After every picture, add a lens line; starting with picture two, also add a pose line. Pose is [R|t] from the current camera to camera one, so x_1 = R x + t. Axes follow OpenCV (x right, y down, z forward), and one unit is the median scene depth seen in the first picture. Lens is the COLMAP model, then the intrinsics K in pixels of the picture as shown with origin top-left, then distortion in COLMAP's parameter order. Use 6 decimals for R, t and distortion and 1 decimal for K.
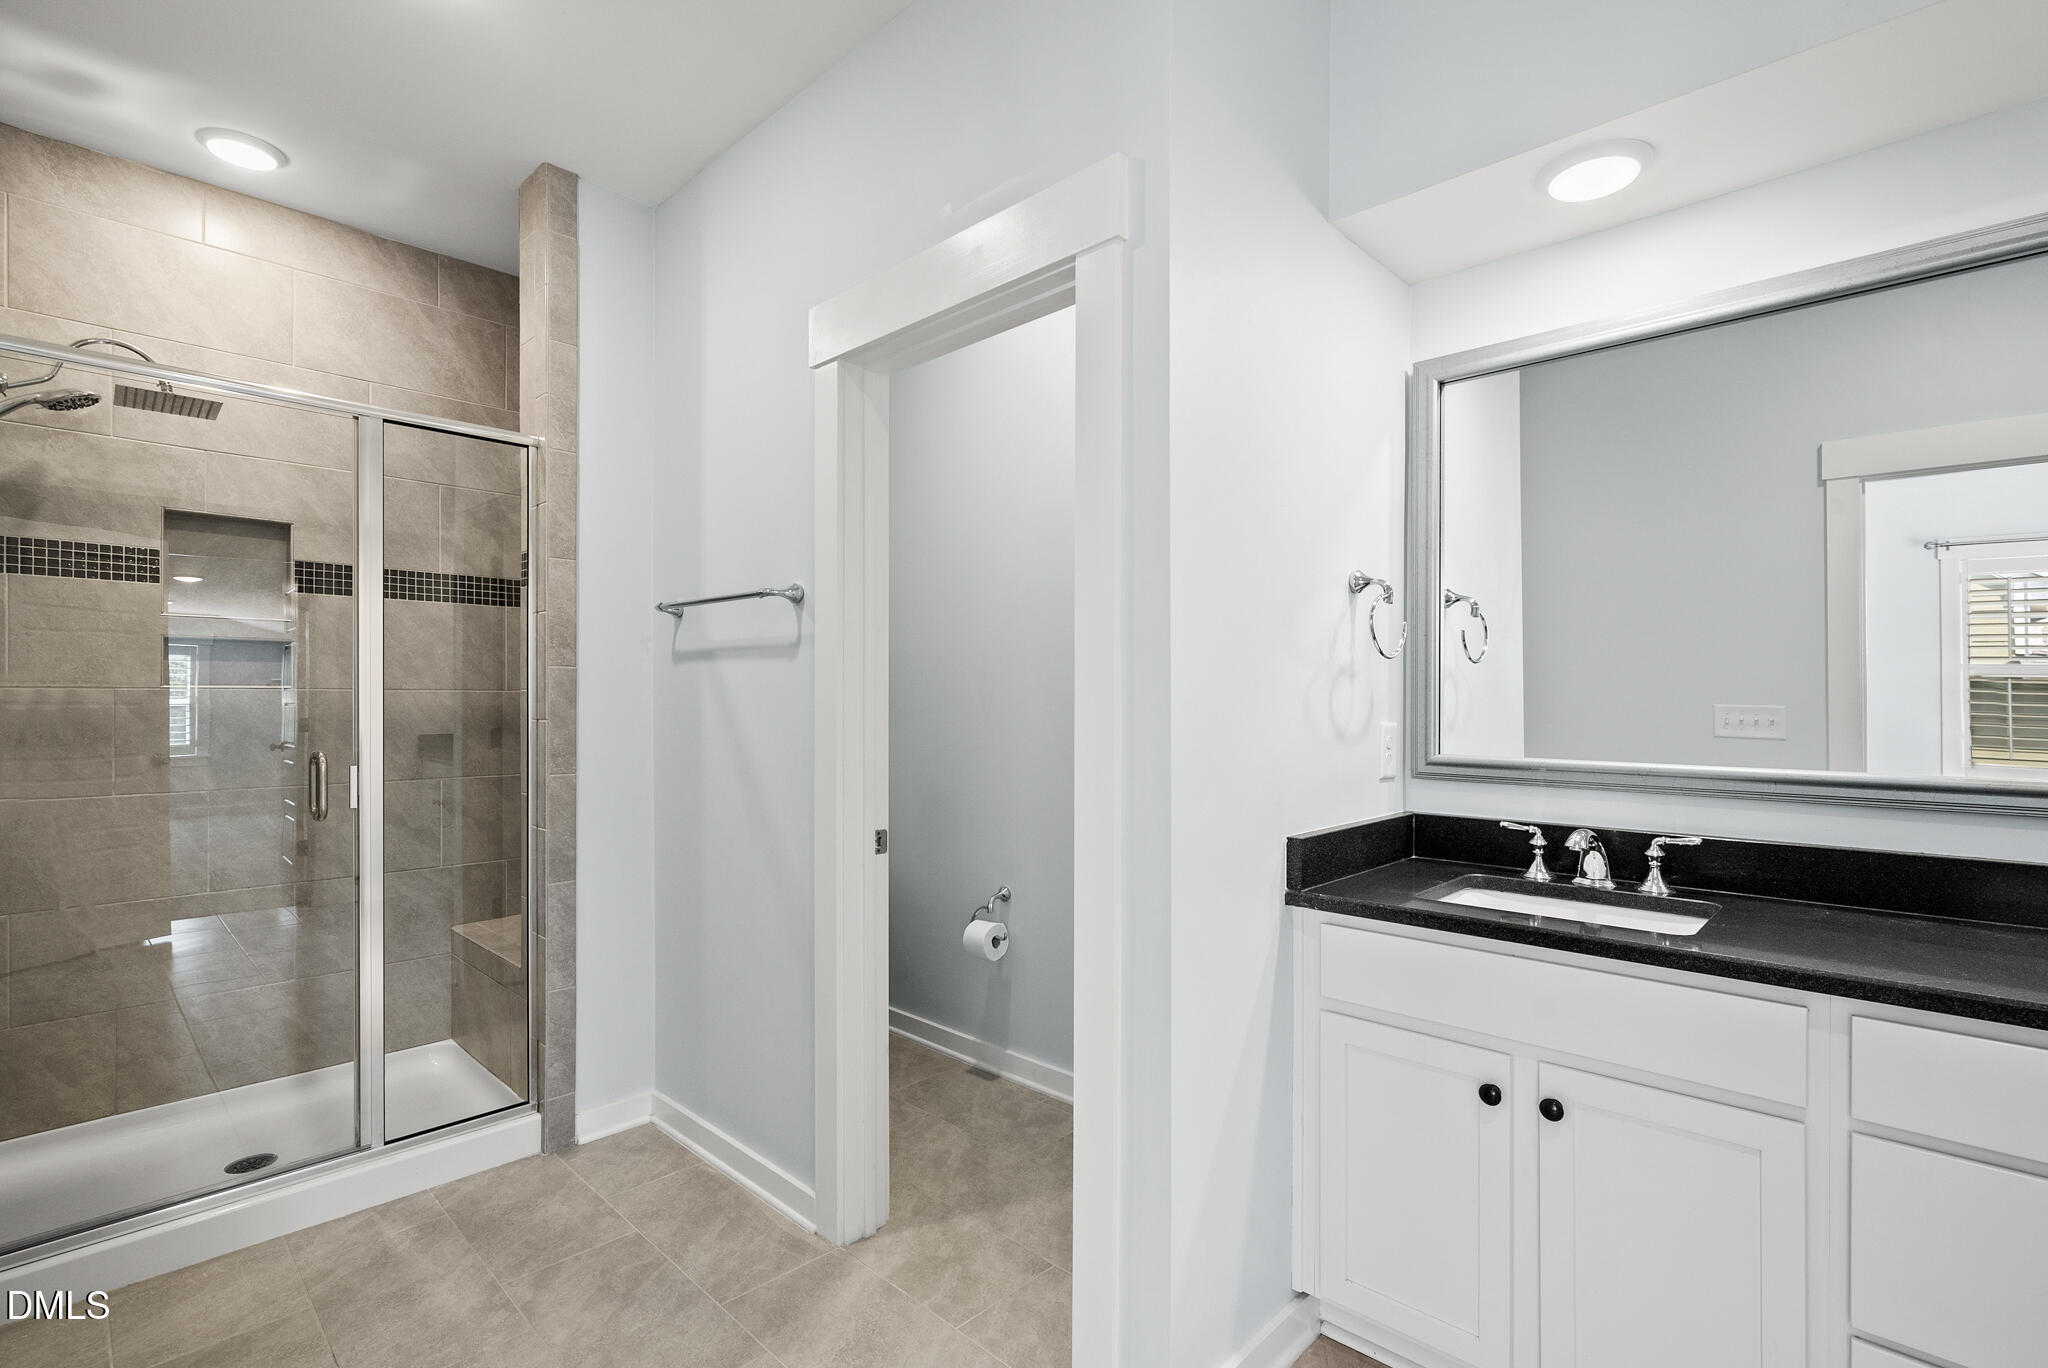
lens RADIAL K [[945.9, 0, 1025.5], [0, 945.9, 695.1], [0, 0, 1]] dist [0.001642, -0.001300]
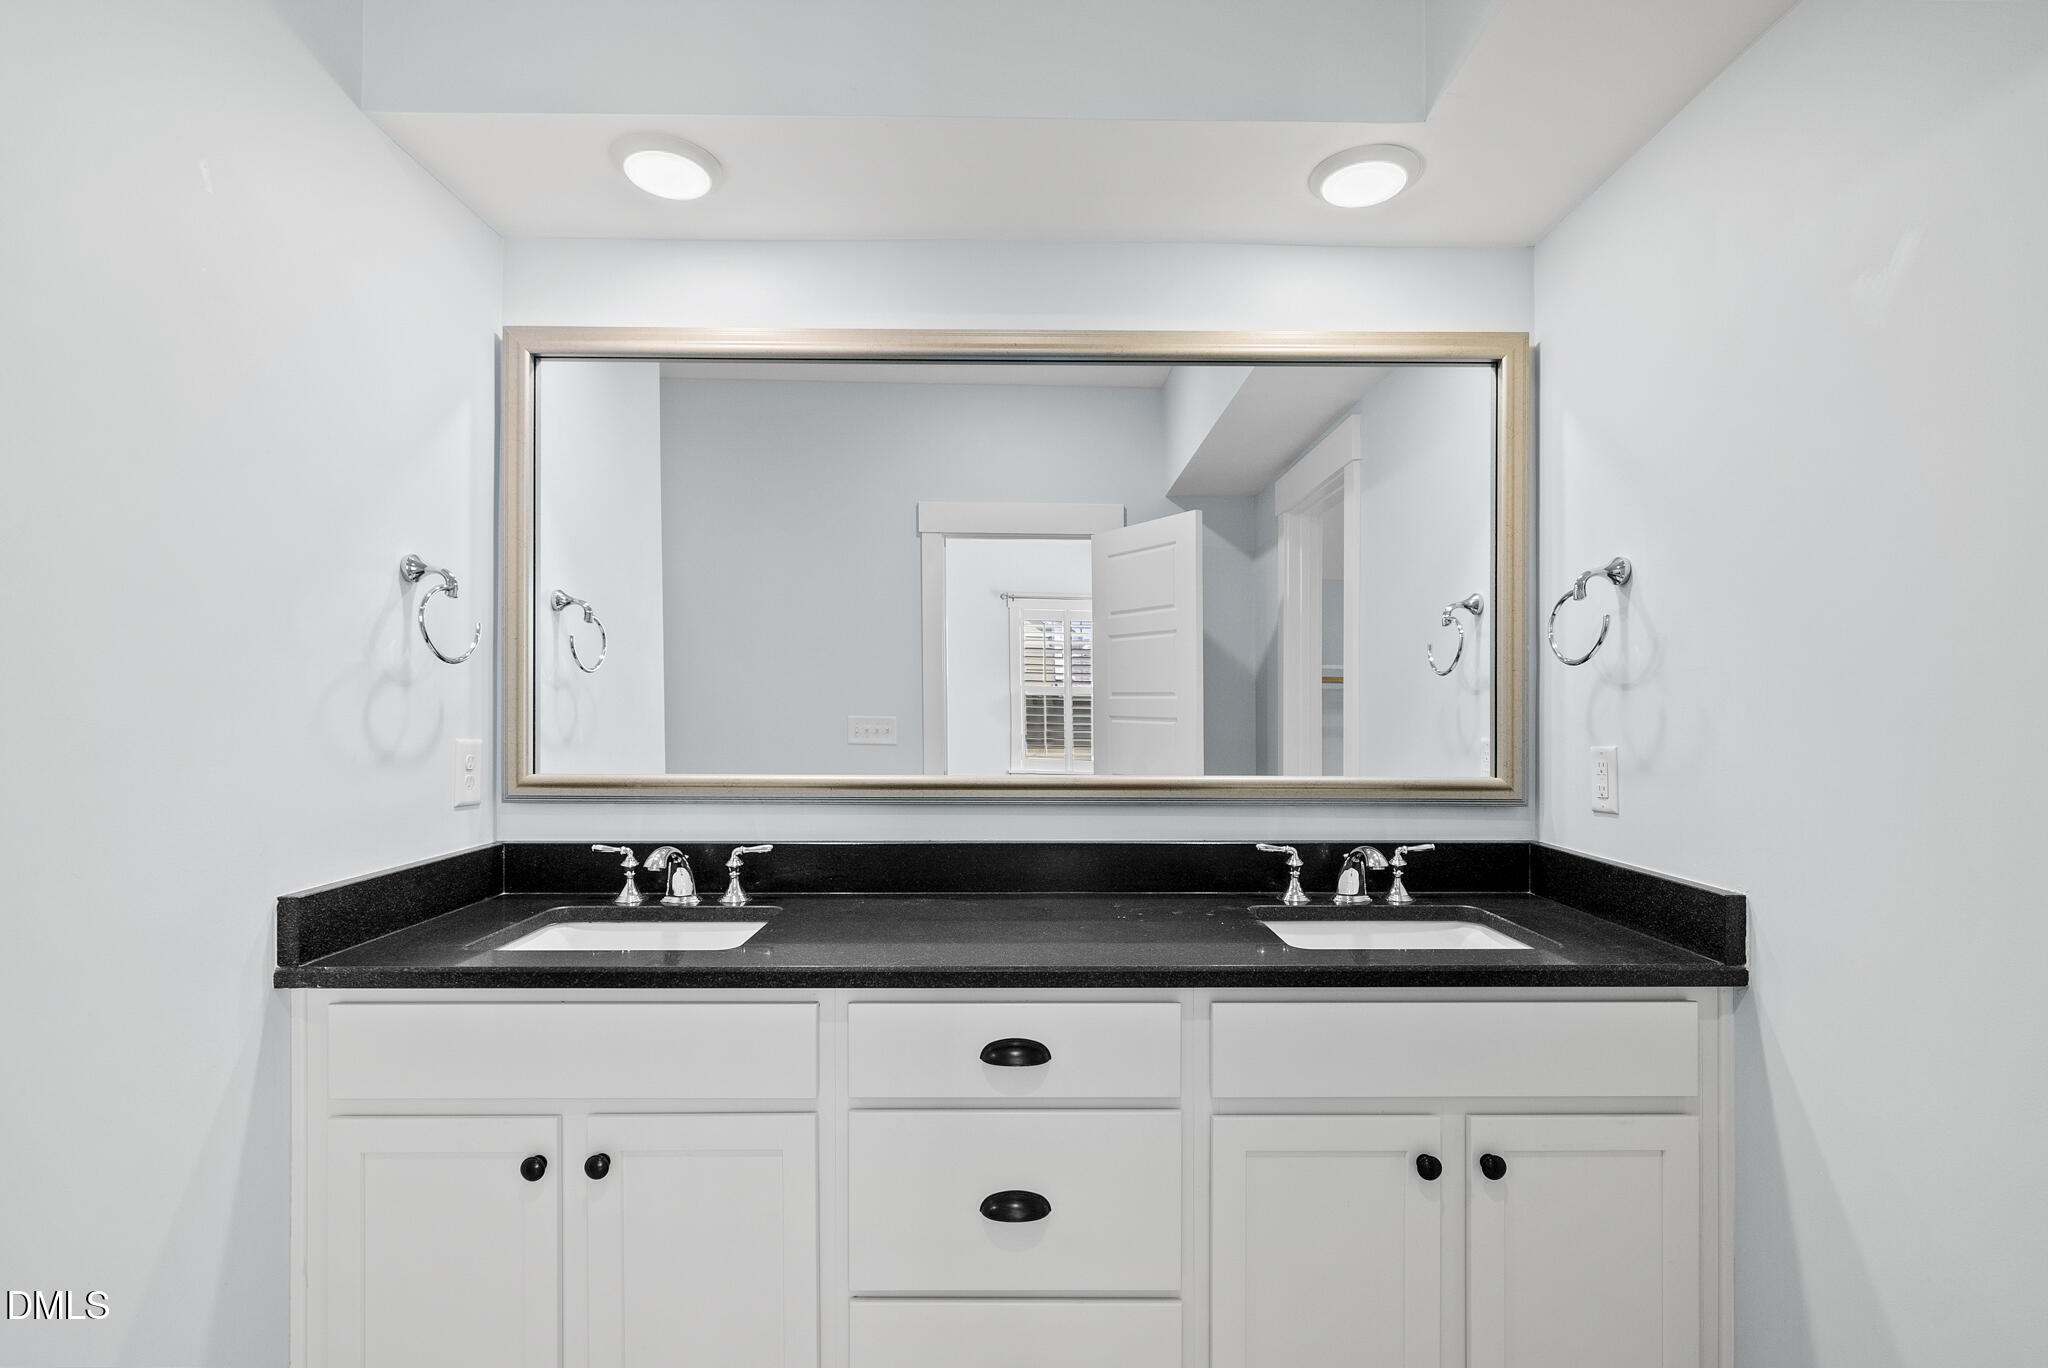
lens RADIAL K [[945.9, 0, 1025.3], [0, 945.9, 687.3], [0, 0, 1]] dist [0.001642, -0.001300]
pose [[0.721408, 0.016228, 0.692320, 0.173273], [-0.000982, 0.999748, -0.022411, 0.000790], [-0.692509, 0.015487, 0.721243, 0.047436]]
